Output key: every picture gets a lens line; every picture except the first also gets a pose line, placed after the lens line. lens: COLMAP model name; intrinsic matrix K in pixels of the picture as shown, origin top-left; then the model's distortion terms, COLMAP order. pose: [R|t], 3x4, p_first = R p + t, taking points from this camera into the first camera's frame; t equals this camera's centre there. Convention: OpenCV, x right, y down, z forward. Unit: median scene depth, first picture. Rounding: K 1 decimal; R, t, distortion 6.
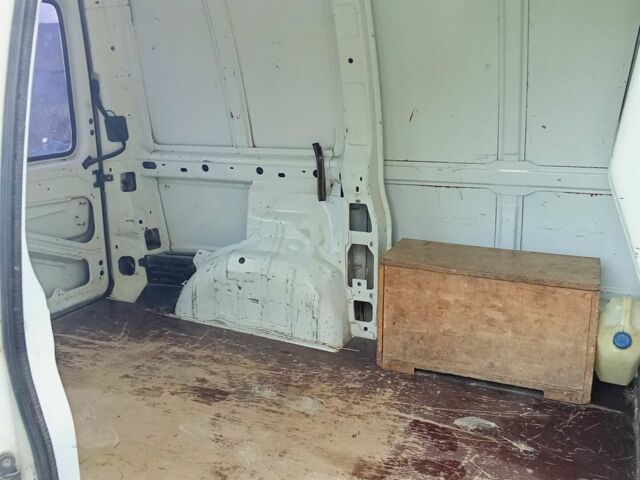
lens RADIAL K [[677.6, 0, 320.0], [0, 677.6, 240.0], [0, 0, 1]] dist [0.108360, -0.226627]
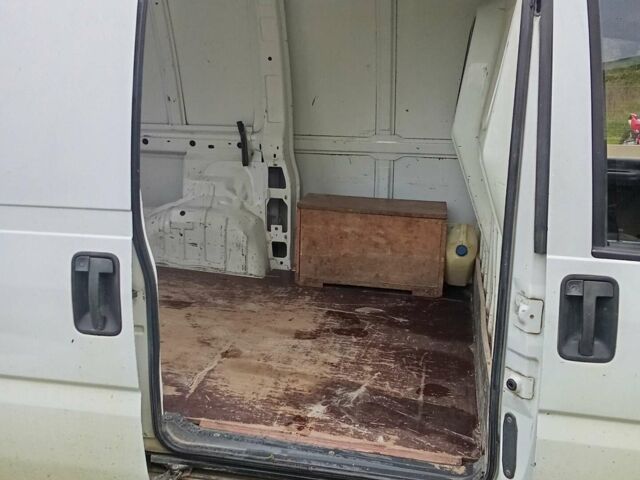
lens RADIAL K [[677.6, 0, 320.0], [0, 677.6, 240.0], [0, 0, 1]] dist [0.108360, -0.226627]
pose [[0.976868, -0.023444, 0.212556, -0.149571], [0.023769, 0.999717, 0.001026, 0.093526], [-0.212520, 0.004050, 0.977148, -0.327466]]
